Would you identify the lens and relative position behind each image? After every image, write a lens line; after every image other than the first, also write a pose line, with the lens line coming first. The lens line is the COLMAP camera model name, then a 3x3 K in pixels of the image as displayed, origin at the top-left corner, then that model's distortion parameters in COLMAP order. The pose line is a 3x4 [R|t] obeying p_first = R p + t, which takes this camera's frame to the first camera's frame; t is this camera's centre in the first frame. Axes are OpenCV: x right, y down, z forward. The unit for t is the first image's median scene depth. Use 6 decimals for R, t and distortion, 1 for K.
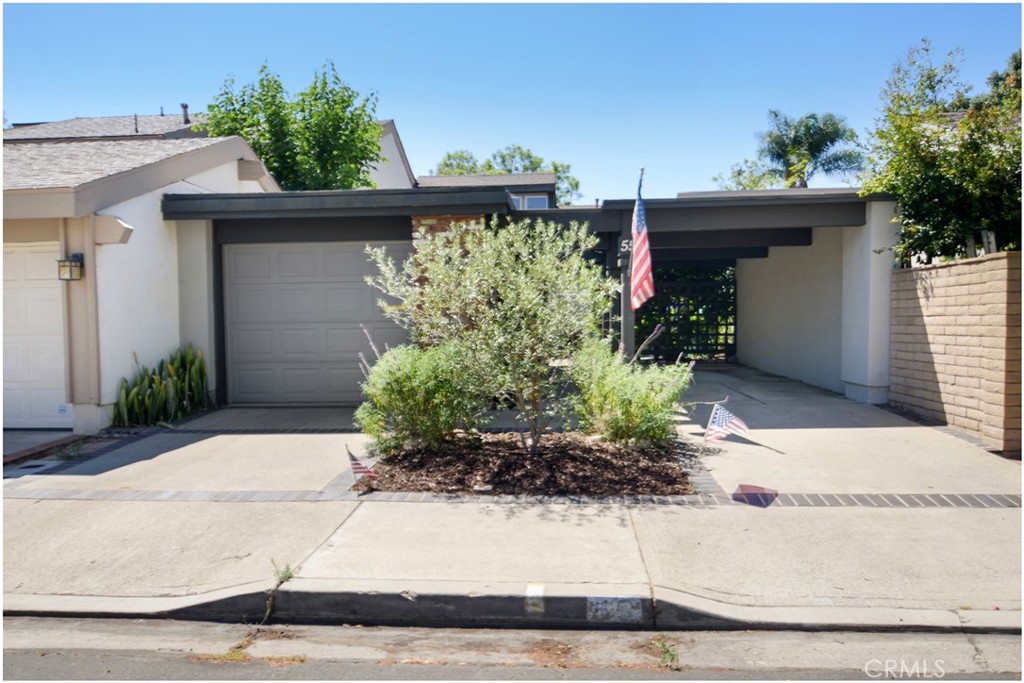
lens RADIAL K [[660.0, 0, 512.0], [0, 660.0, 341.5], [0, 0, 1]] dist [-0.004247, 0.001706]
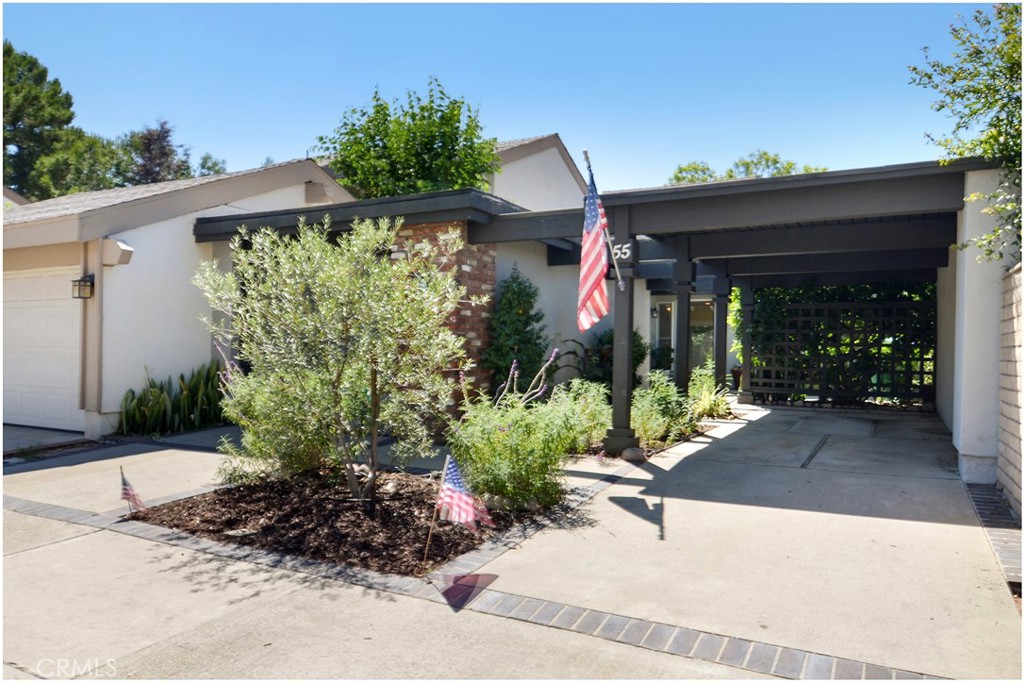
lens RADIAL K [[698.0, 0, 512.0], [0, 698.0, 341.0], [0, 0, 1]] dist [-0.009002, -0.000089]
pose [[0.916681, 0.017642, -0.399230, 0.651873], [-0.035156, 0.998712, -0.036589, -0.005083], [0.398070, 0.047576, 0.916120, 0.310649]]
